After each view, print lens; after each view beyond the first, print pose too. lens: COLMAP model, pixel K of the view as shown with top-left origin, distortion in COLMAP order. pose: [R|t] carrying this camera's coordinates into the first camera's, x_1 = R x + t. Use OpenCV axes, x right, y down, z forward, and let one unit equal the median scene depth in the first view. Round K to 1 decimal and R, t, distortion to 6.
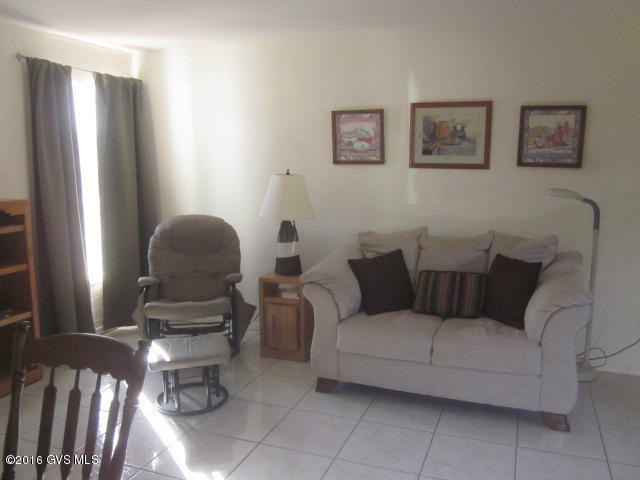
lens RADIAL K [[538.5, 0, 320.0], [0, 538.5, 240.0], [0, 0, 1]] dist [-0.031765, 0.011836]
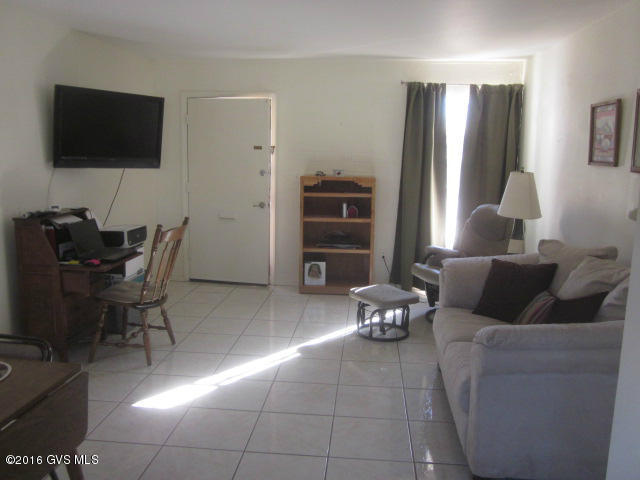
lens RADIAL K [[538.5, 0, 320.0], [0, 538.5, 240.0], [0, 0, 1]] dist [-0.031765, 0.011836]
pose [[0.277620, 0.169724, -0.945580, 0.786373], [-0.160292, 0.978656, 0.128600, -0.064519], [0.947224, 0.115867, 0.298900, 0.348670]]
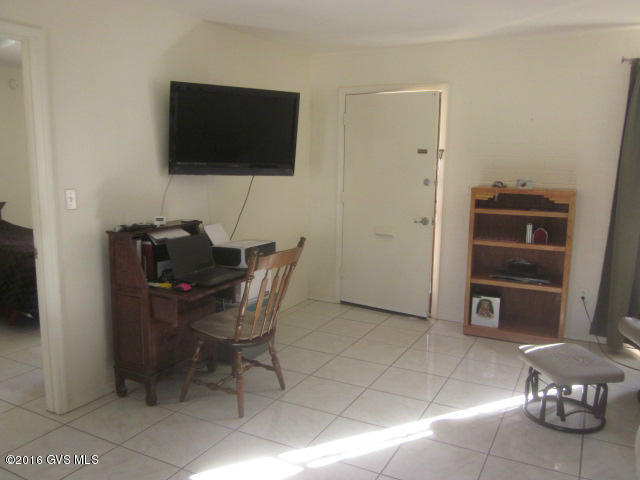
lens RADIAL K [[538.5, 0, 320.0], [0, 538.5, 240.0], [0, 0, 1]] dist [-0.031765, 0.011836]
pose [[-0.111231, 0.166683, -0.979716, 0.556195], [-0.156331, 0.970625, 0.182885, -0.086126], [0.981422, 0.173502, -0.081906, 0.500104]]
